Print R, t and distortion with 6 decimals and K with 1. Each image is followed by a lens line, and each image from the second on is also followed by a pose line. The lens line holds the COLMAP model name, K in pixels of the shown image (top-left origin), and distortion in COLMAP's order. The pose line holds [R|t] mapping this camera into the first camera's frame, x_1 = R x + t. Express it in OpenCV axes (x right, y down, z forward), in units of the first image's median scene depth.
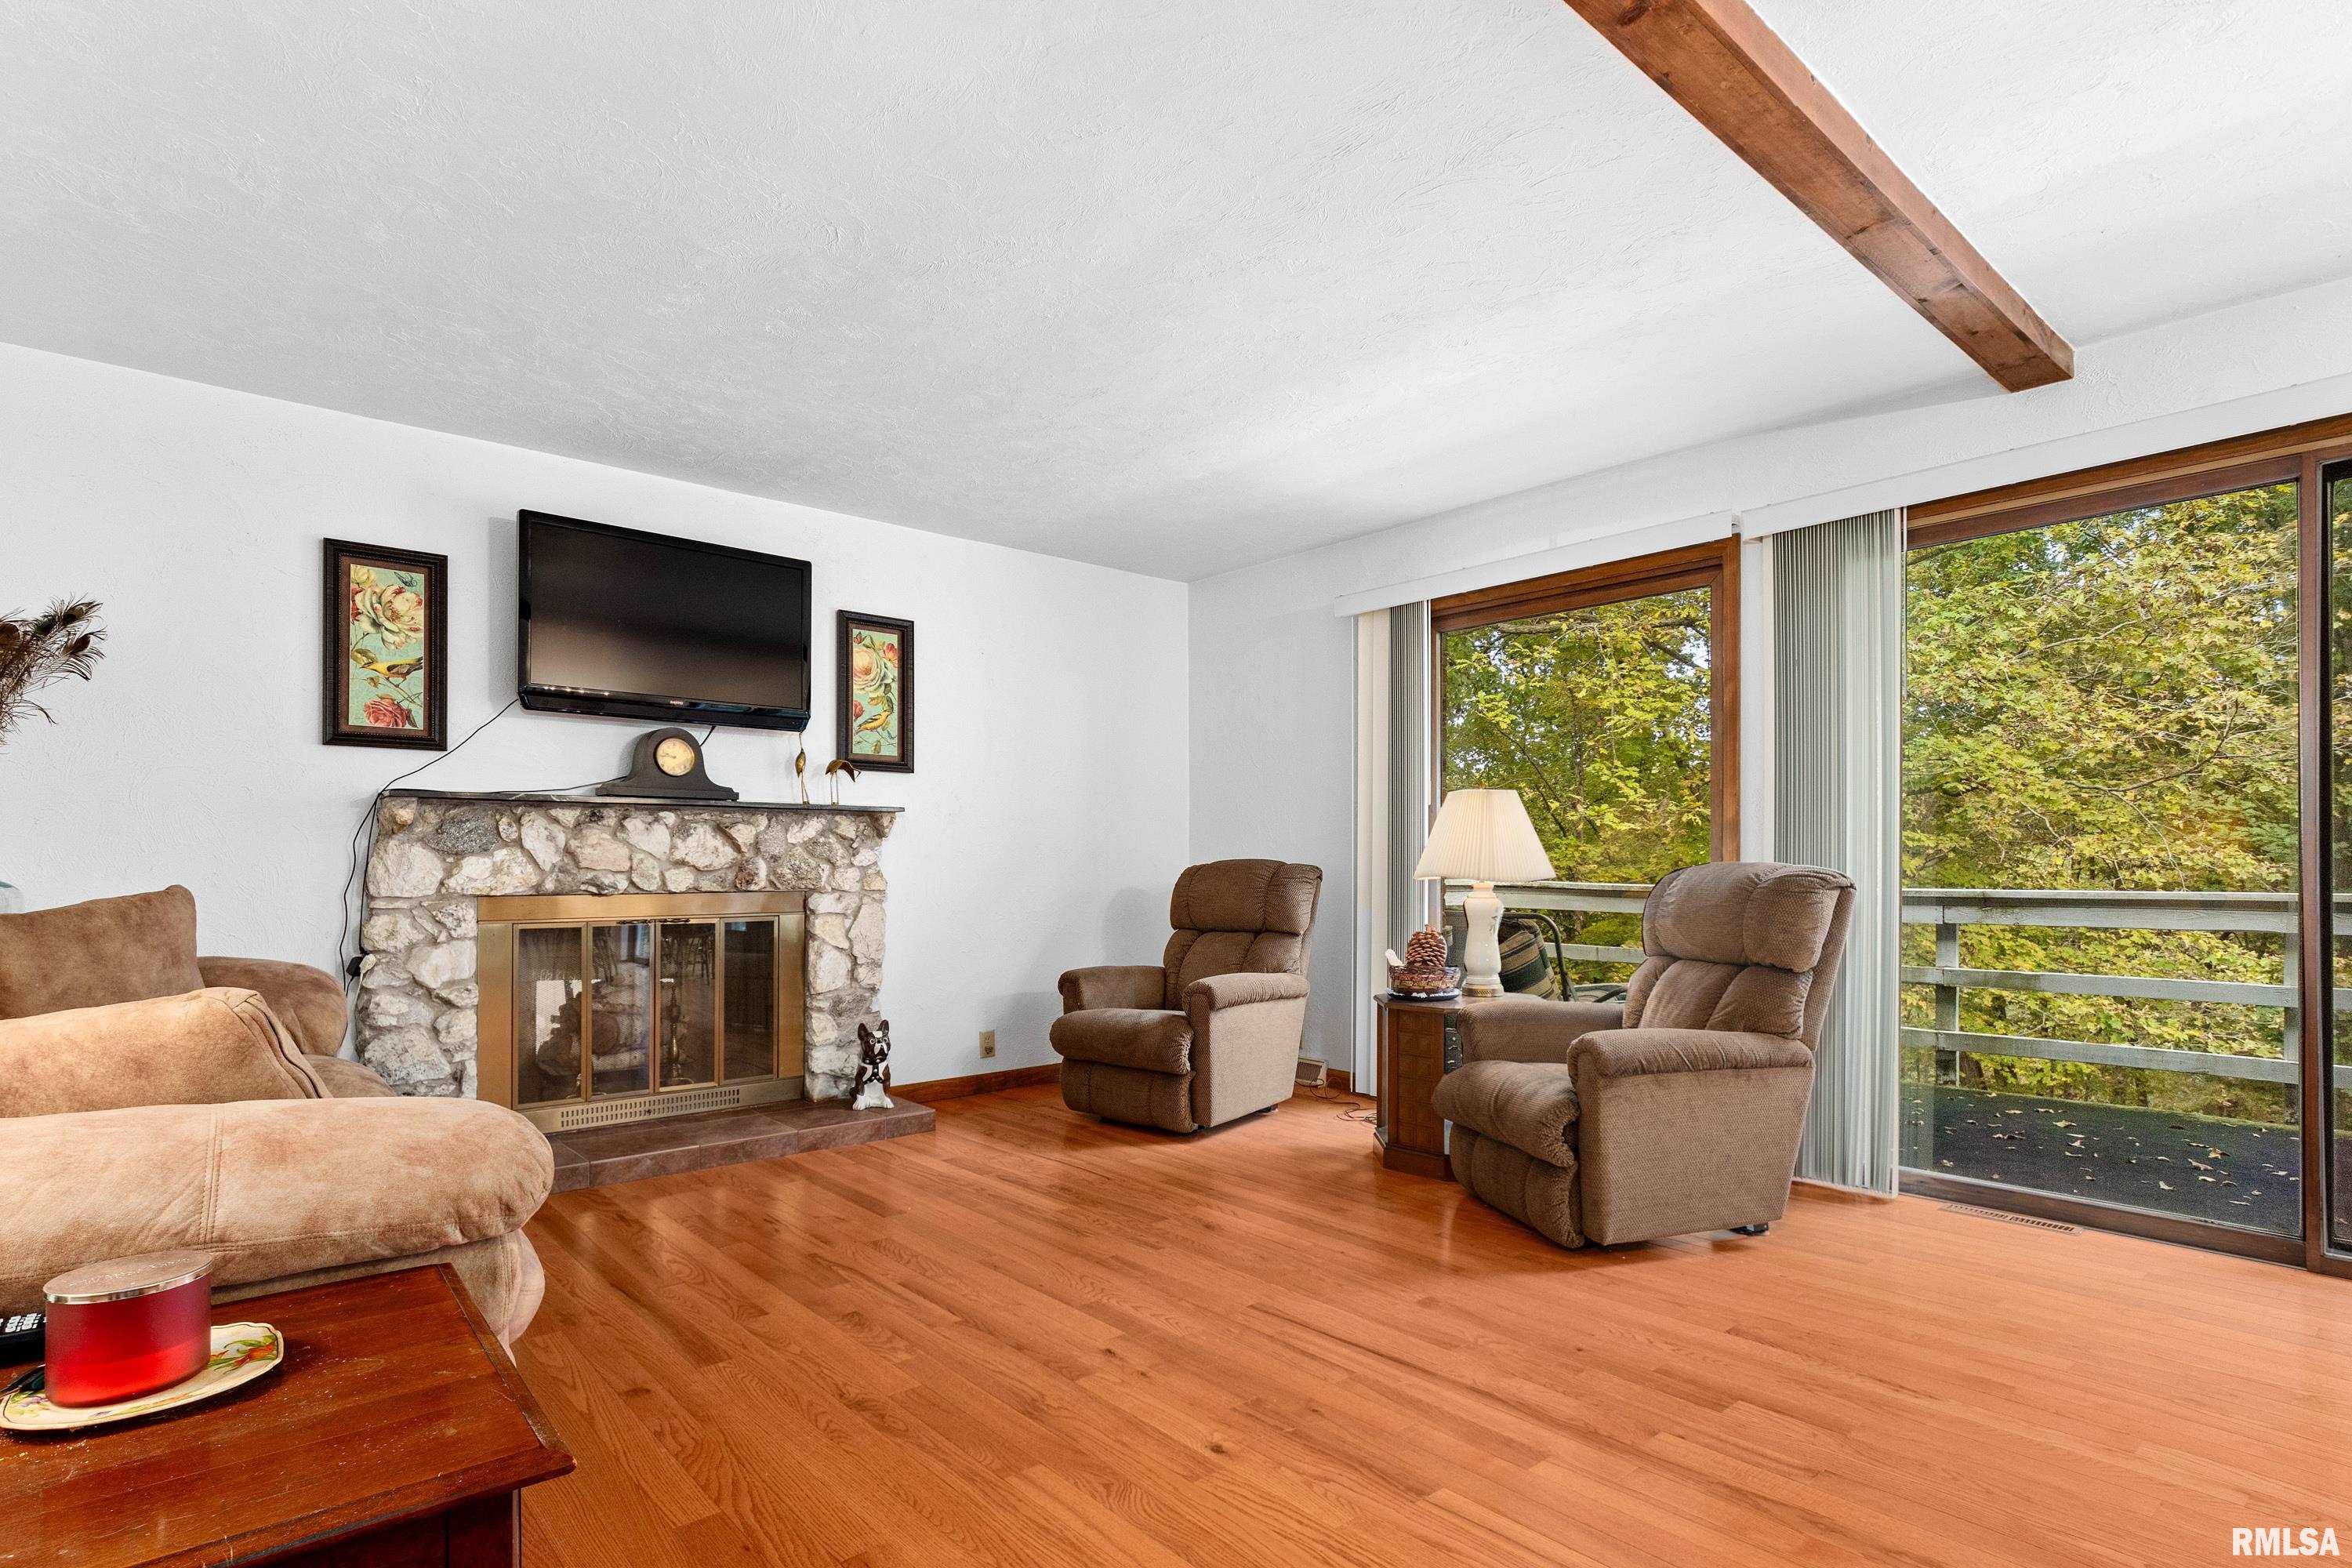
lens RADIAL K [[1179.5, 0, 1177.0], [0, 1179.5, 856.3], [0, 0, 1]] dist [0.002454, -0.016937]
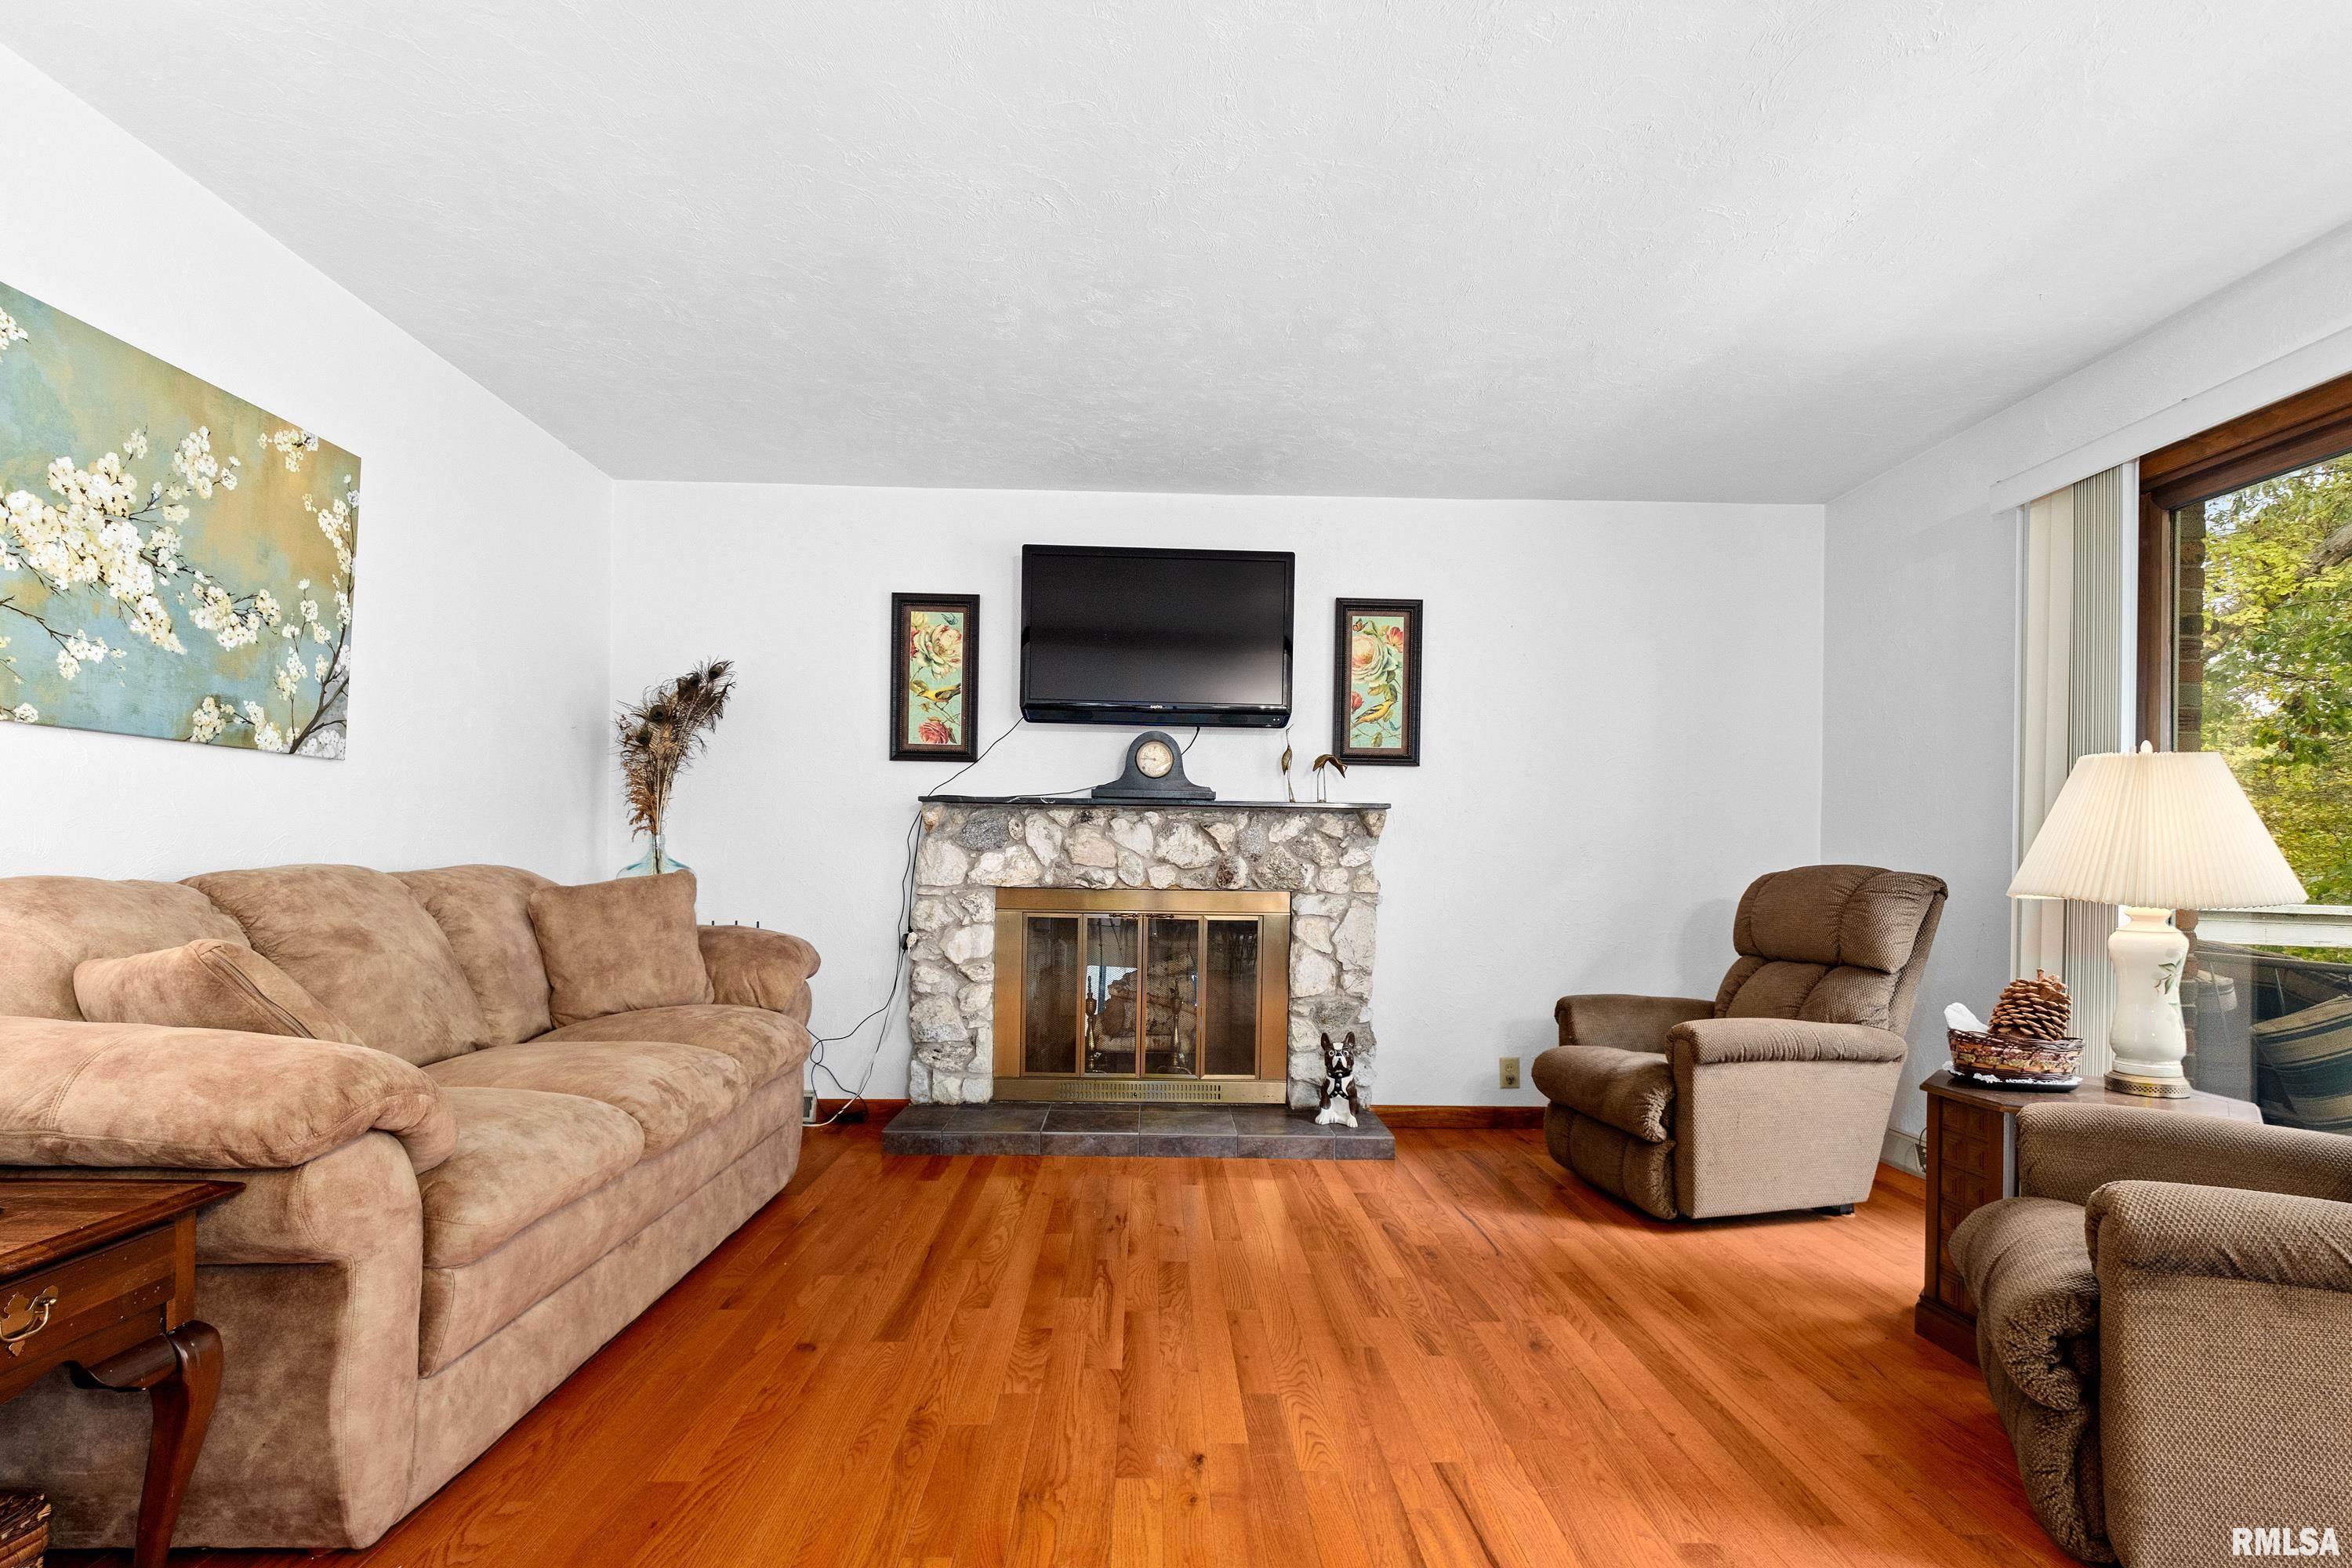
lens RADIAL K [[1178.4, 0, 1172.7], [0, 1178.4, 865.9], [0, 0, 1]] dist [-0.004426, -0.002380]
pose [[0.765646, 0.014047, -0.643109, 0.259231], [-0.011443, 0.999901, 0.008218, 0.001672], [0.643161, 0.001067, 0.765730, 0.210944]]
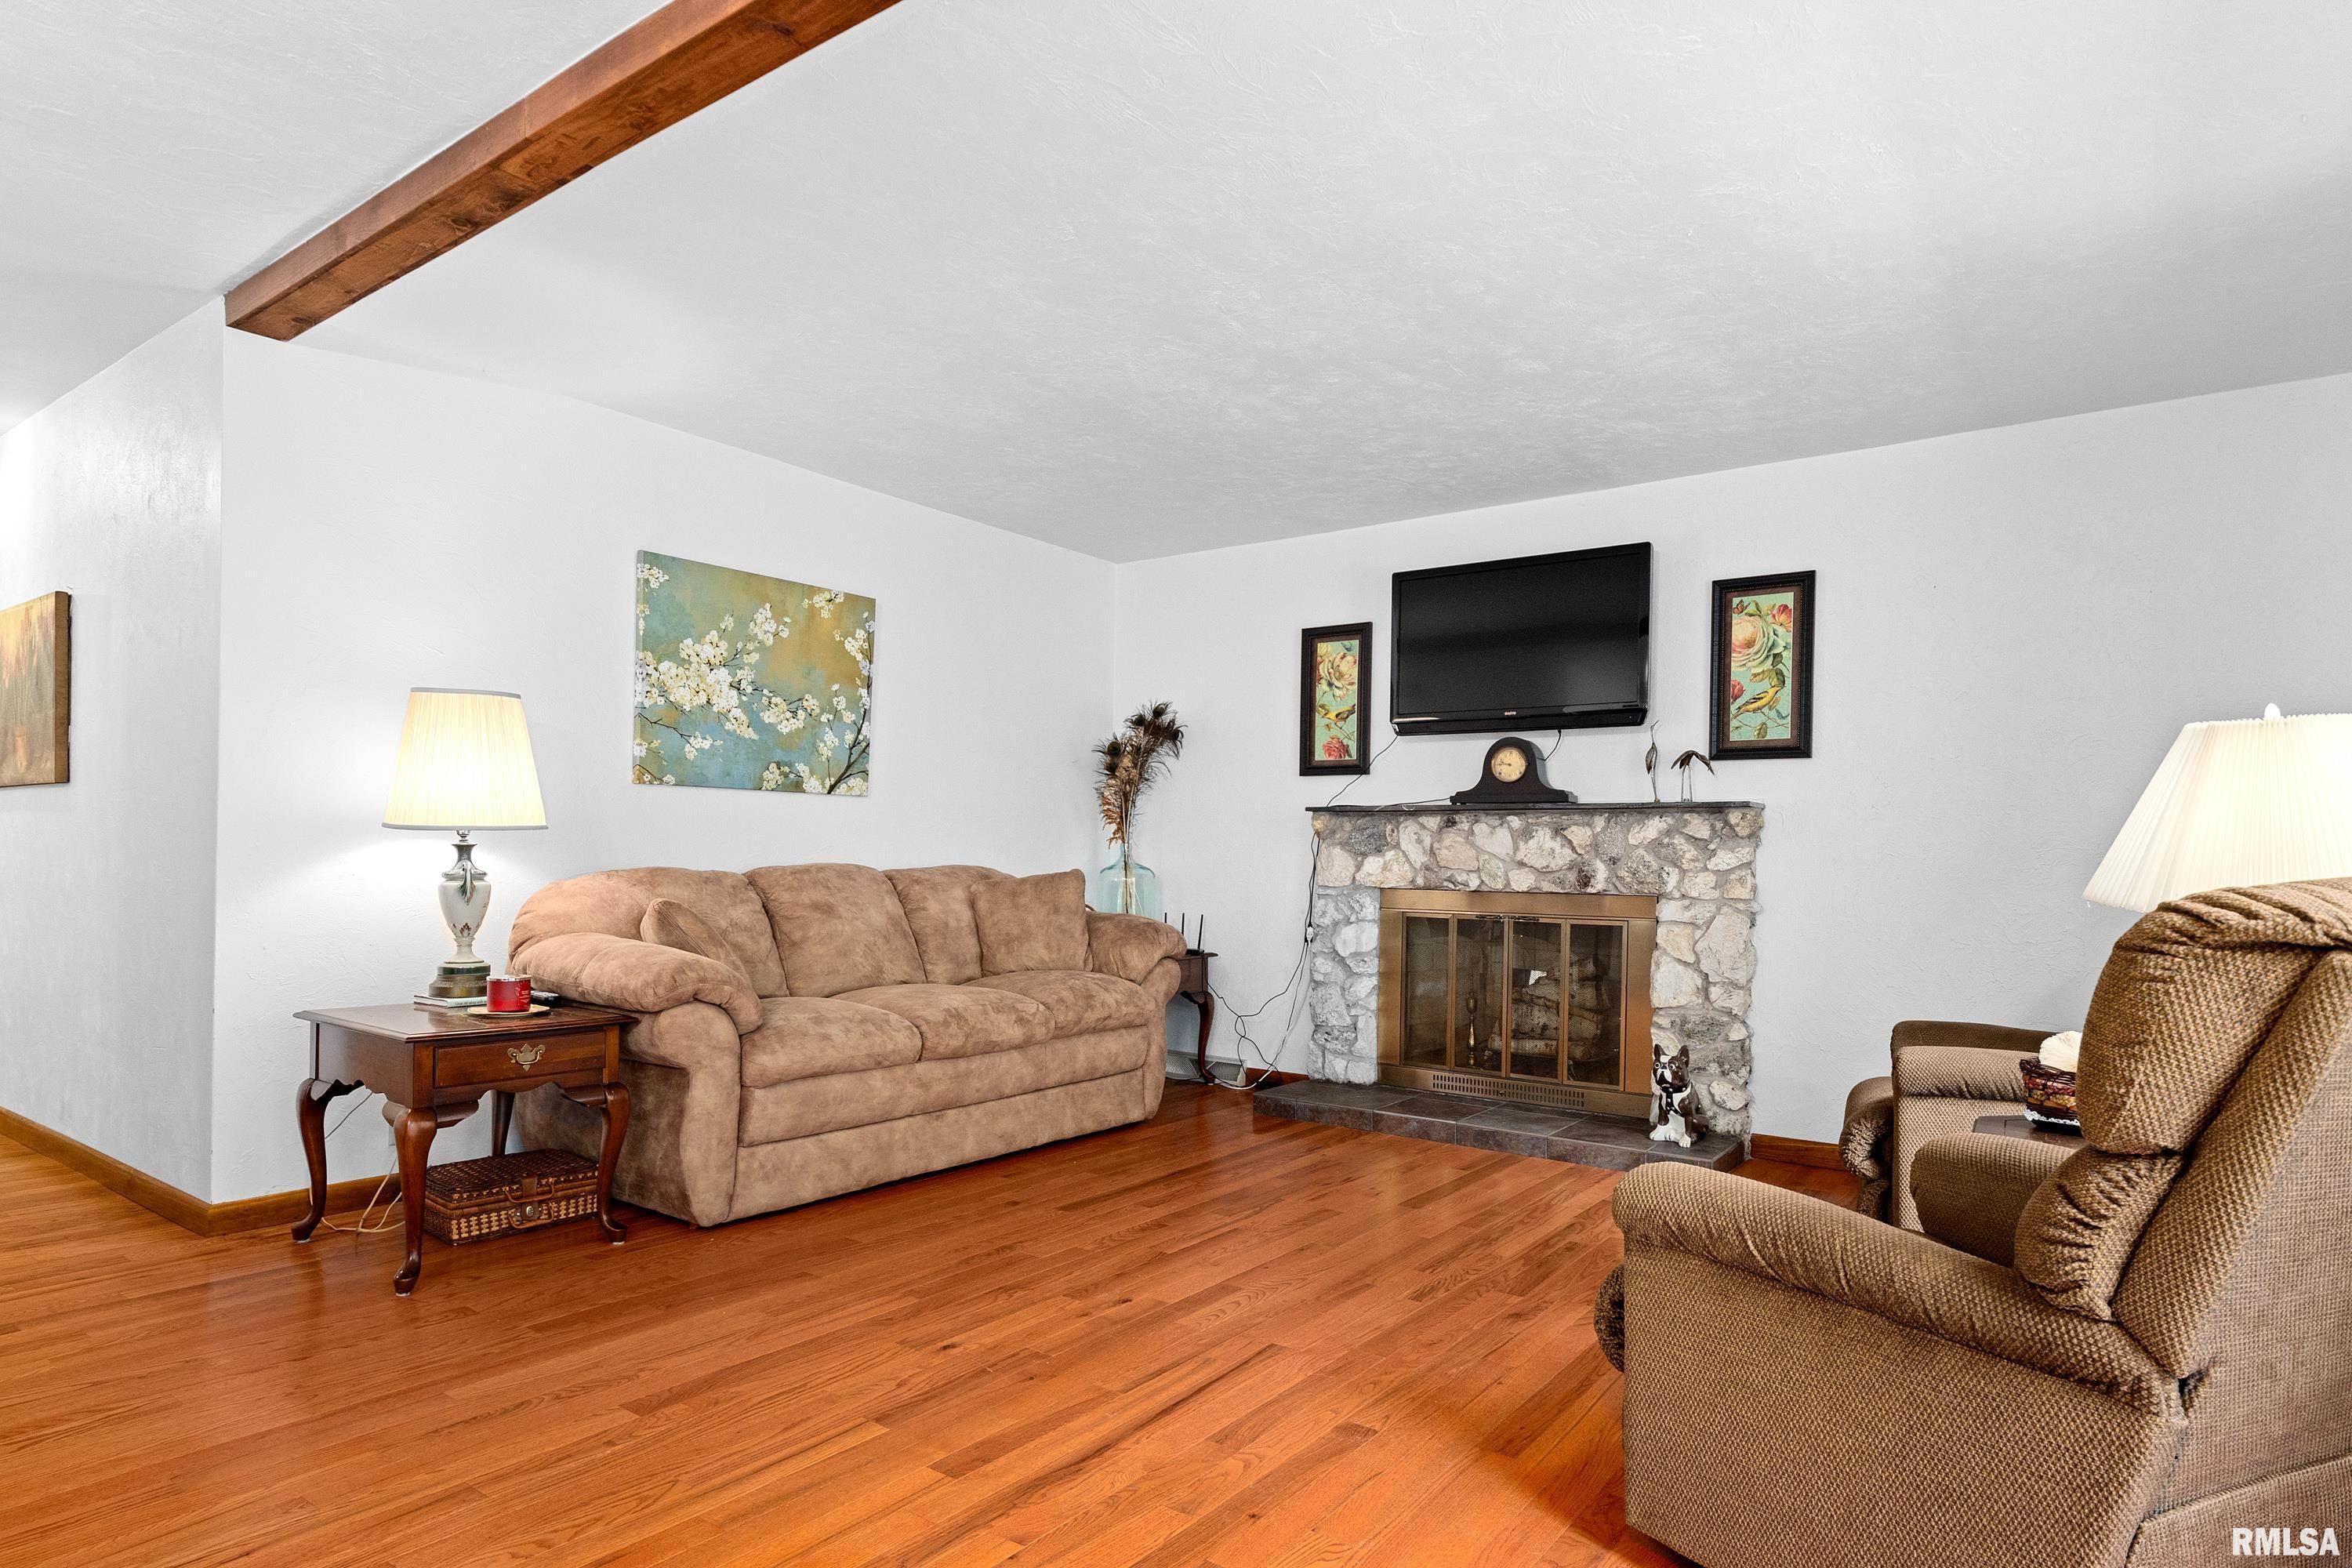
lens RADIAL K [[1294.5, 0, 1177.6], [0, 1294.5, 861.2], [0, 0, 1]] dist [0.002132, -0.001033]
pose [[0.215999, 0.004923, -0.976381, 0.655459], [-0.010509, 0.999941, 0.002717, 0.003437], [0.976337, 0.009674, 0.216038, 0.453613]]
